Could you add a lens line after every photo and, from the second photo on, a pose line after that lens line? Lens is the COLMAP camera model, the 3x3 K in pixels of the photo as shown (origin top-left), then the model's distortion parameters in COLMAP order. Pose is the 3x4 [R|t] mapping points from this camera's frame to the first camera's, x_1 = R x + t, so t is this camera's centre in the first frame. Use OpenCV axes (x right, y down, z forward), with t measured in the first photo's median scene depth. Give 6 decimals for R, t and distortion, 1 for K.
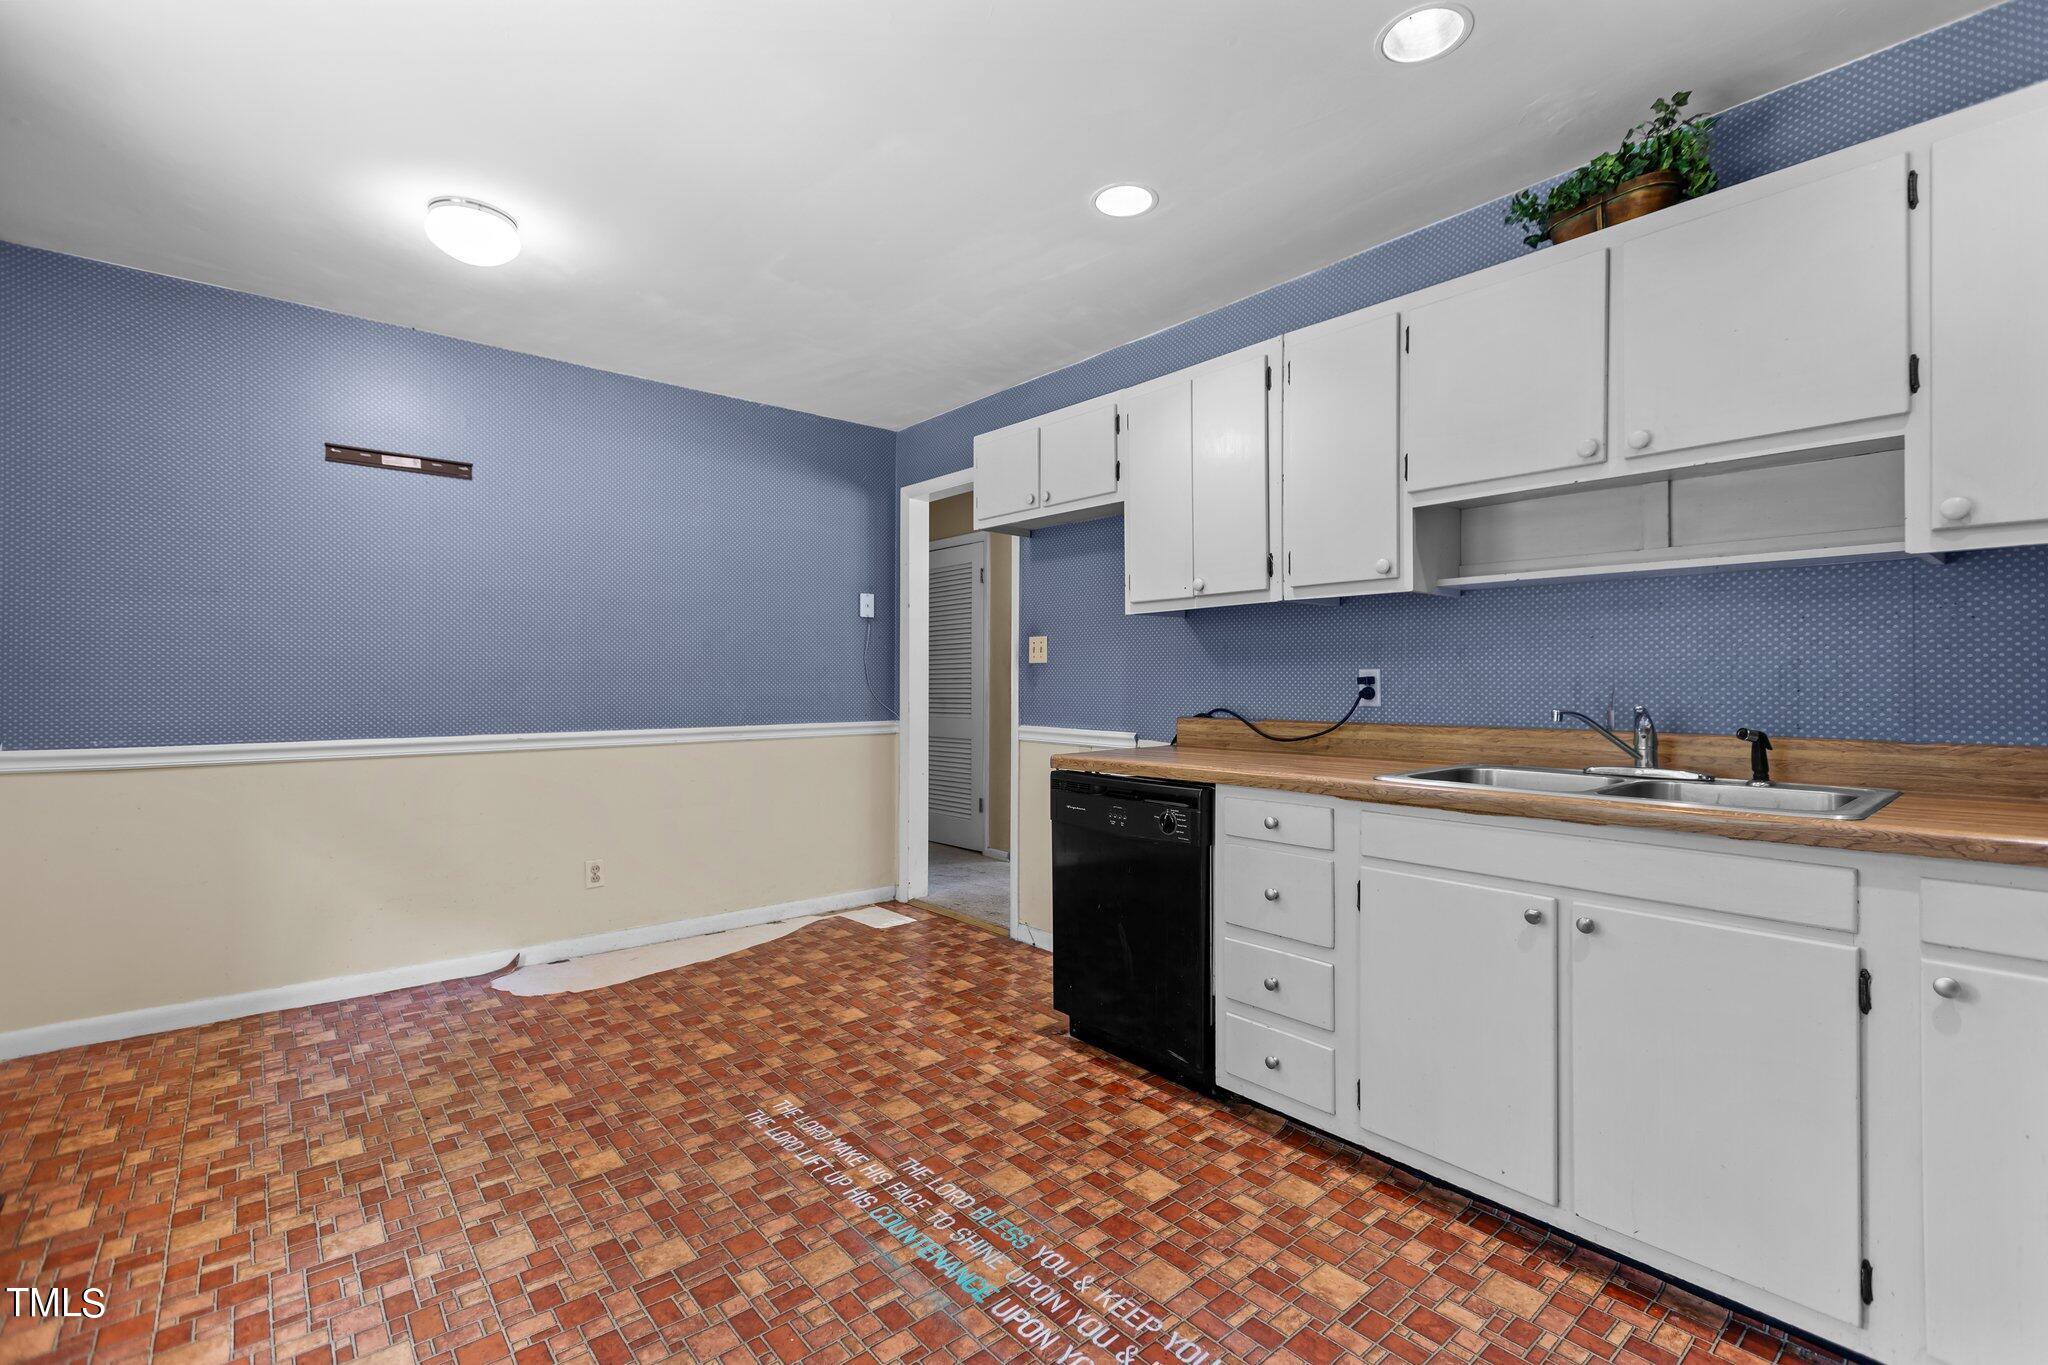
lens RADIAL K [[872.4, 0, 1028.5], [0, 872.4, 688.1], [0, 0, 1]] dist [-0.011915, 0.000258]
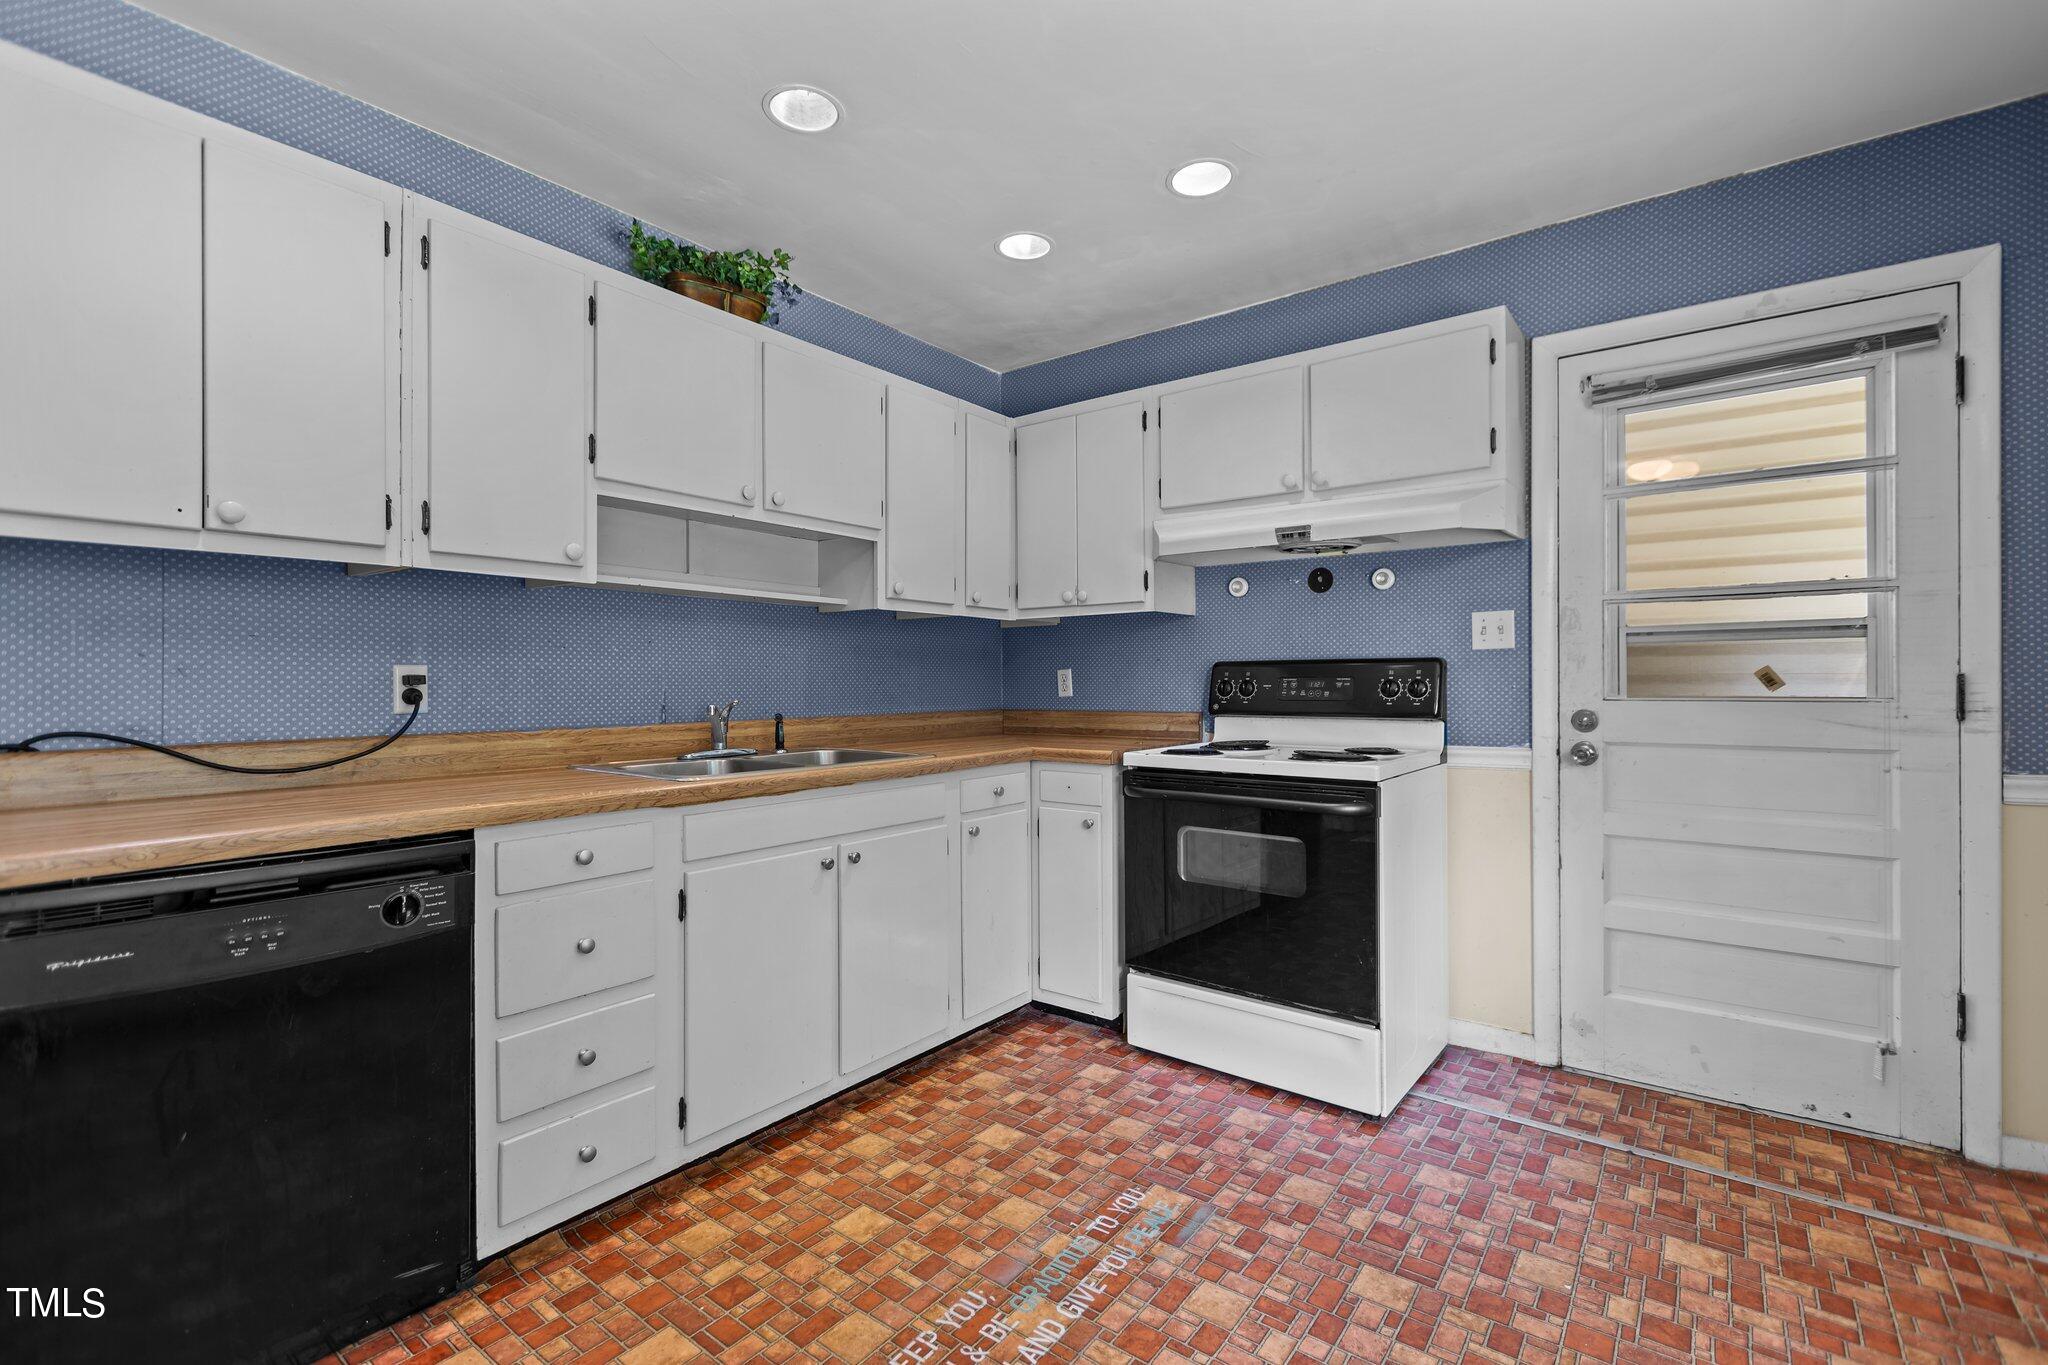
lens RADIAL K [[936.3, 0, 1027.4], [0, 936.3, 677.2], [0, 0, 1]] dist [0.030306, -0.000279]
pose [[-0.205009, 0.006990, 0.978735, -0.799649], [0.012160, 0.999916, -0.004594, -0.000891], [-0.978685, 0.010960, -0.205076, 0.928586]]
